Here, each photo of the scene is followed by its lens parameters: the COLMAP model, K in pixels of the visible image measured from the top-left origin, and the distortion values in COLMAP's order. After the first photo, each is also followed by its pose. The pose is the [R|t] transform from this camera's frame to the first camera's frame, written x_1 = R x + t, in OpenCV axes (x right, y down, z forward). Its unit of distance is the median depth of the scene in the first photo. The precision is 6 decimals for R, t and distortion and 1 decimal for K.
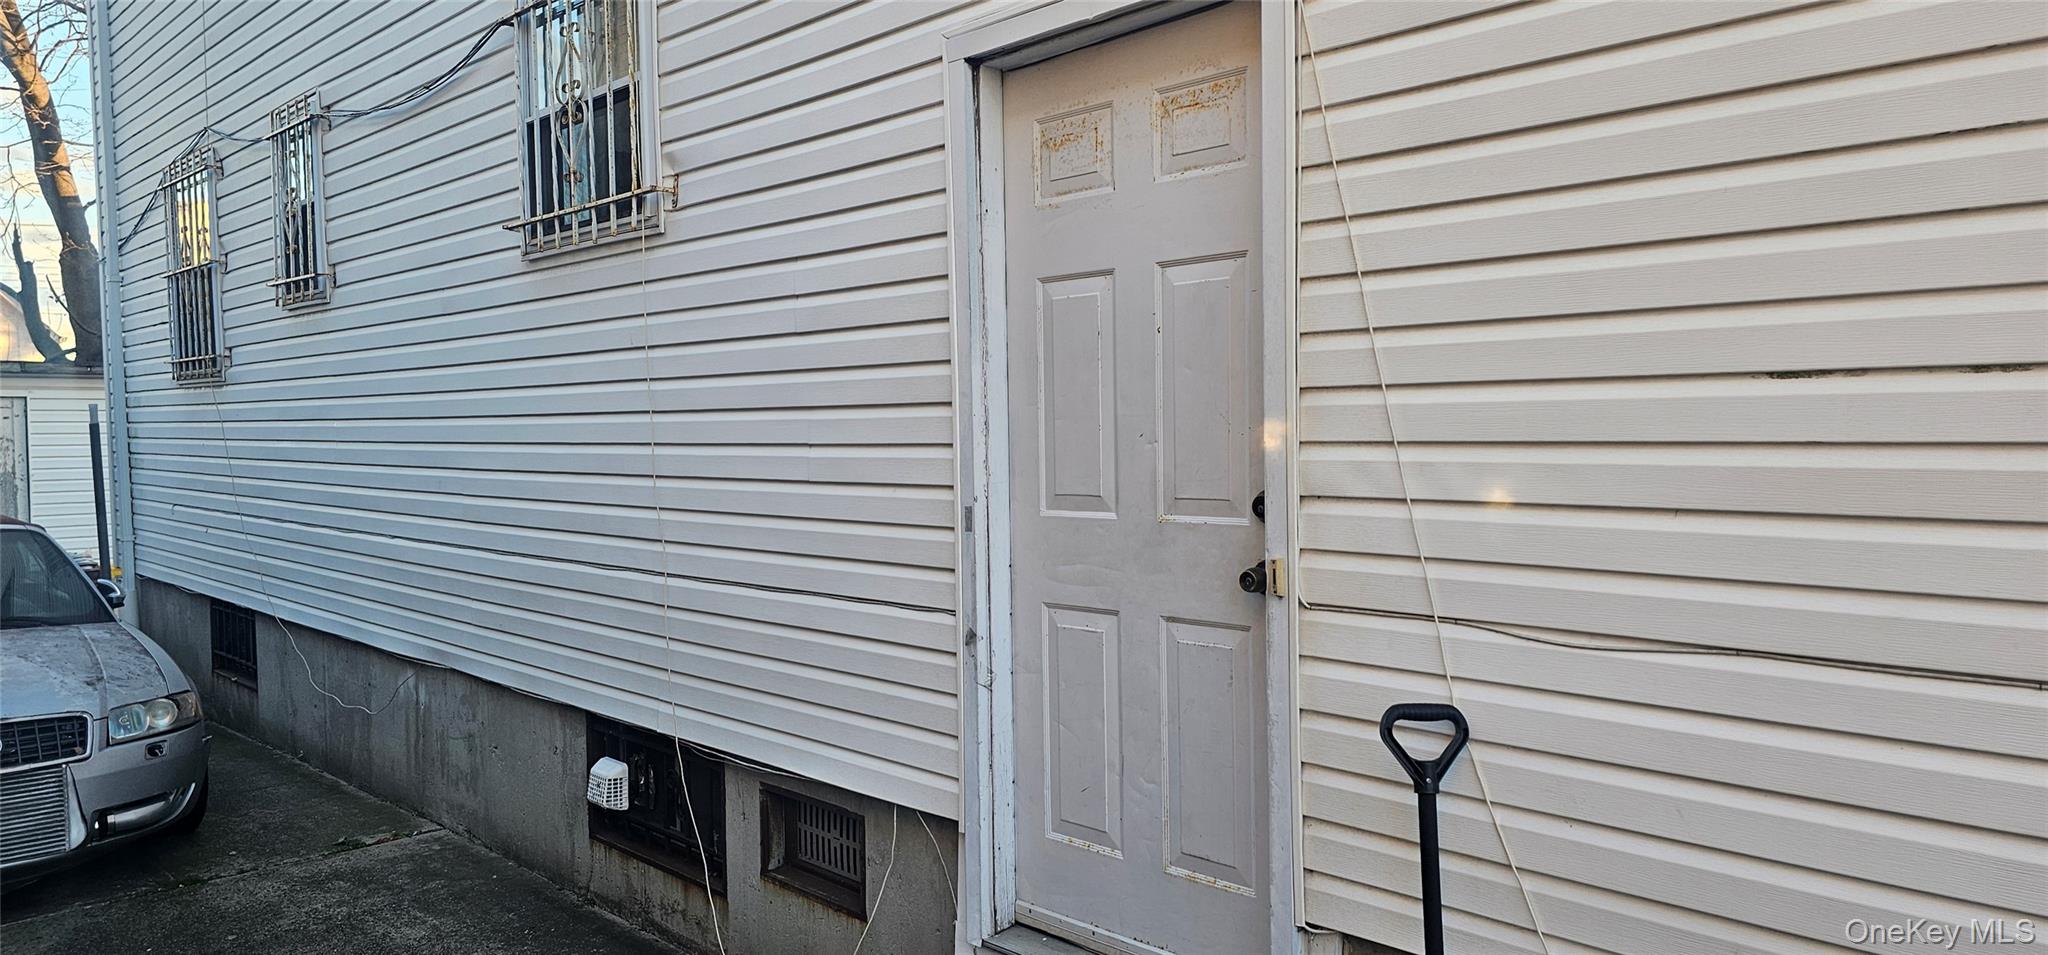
lens RADIAL K [[1388.2, 0, 1021.2], [0, 1388.2, 481.5], [0, 0, 1]] dist [0.059804, -0.055674]
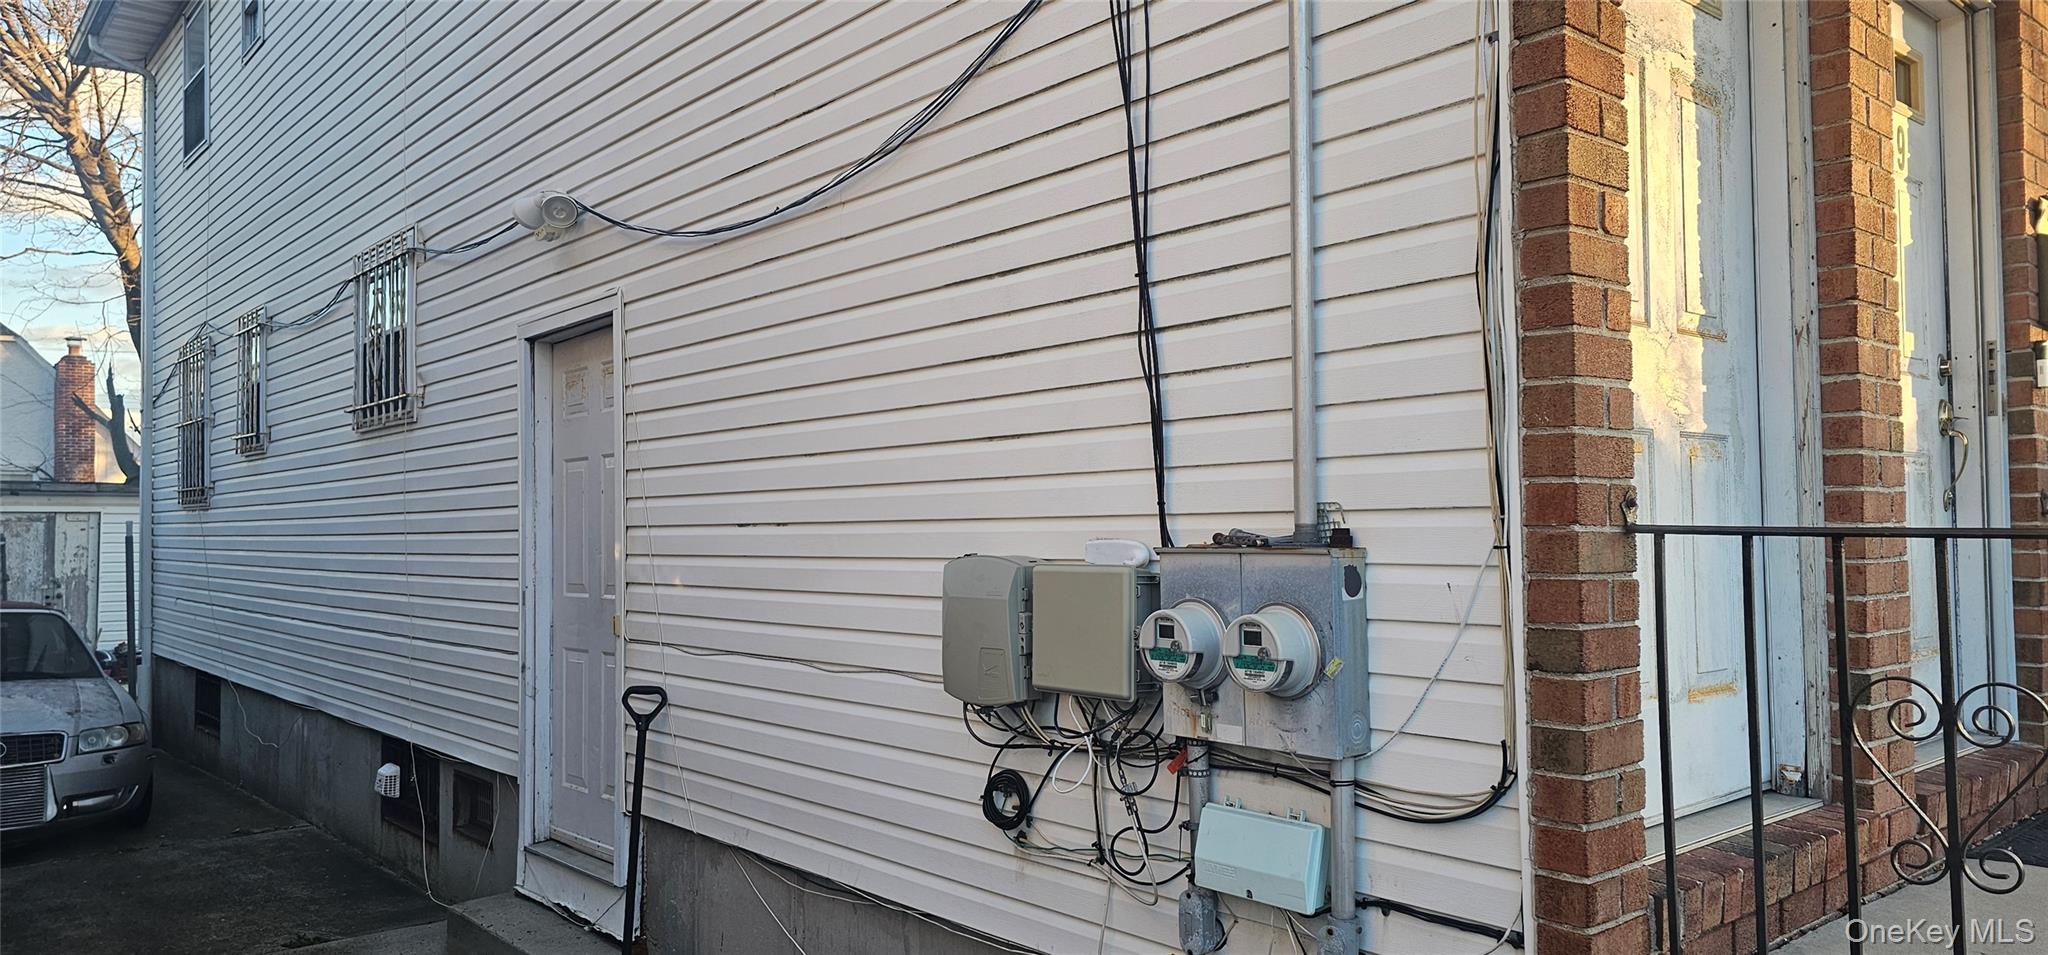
lens RADIAL K [[1388.2, 0, 1038.2], [0, 1388.2, 489.0], [0, 0, 1]] dist [0.059804, -0.055674]
pose [[0.998749, 0.007278, -0.049474, 0.403107], [-0.011112, 0.996918, -0.077665, 0.011469], [0.048756, 0.078118, 0.995751, -0.419404]]
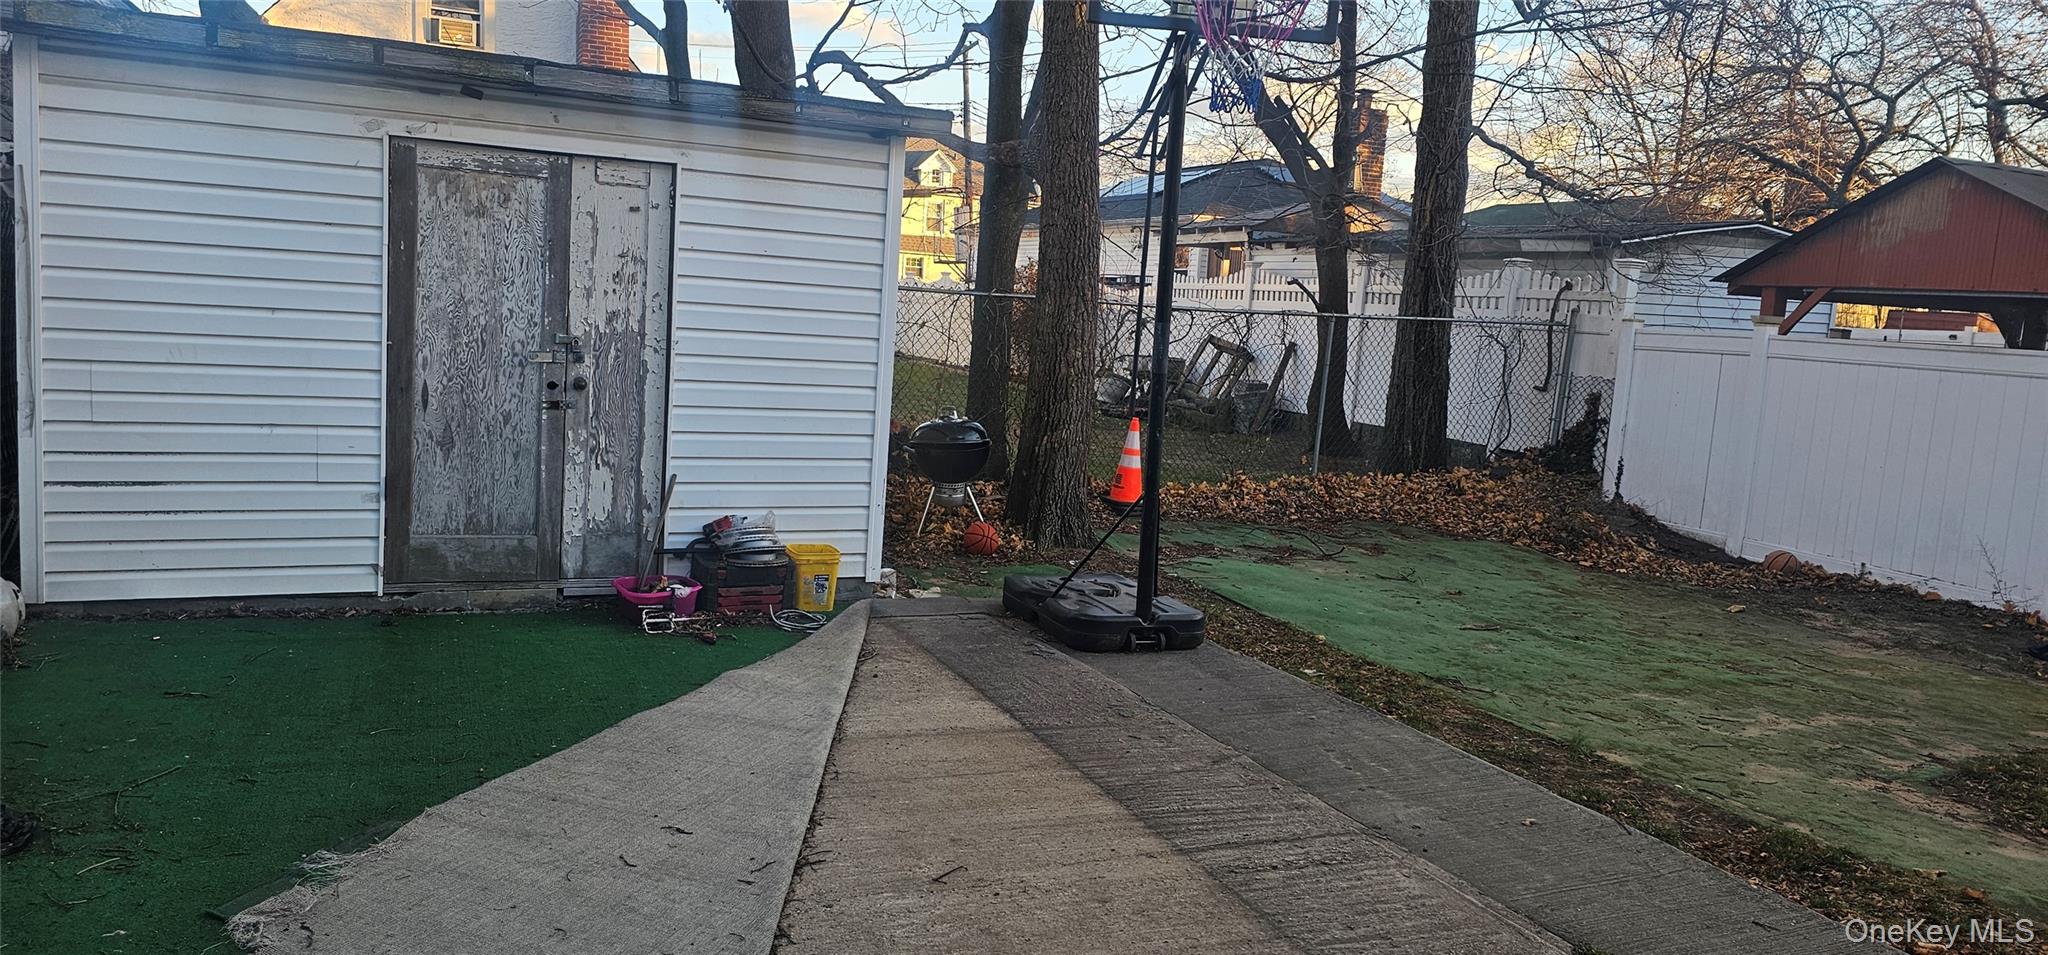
lens RADIAL K [[1388.2, 0, 1025.7], [0, 1388.2, 475.5], [0, 0, 1]] dist [0.059804, -0.055674]
pose [[0.936611, 0.112305, -0.331884, -1.205239], [-0.087458, 0.992191, 0.088929, -0.031566], [0.339280, -0.054266, 0.939119, 1.675480]]
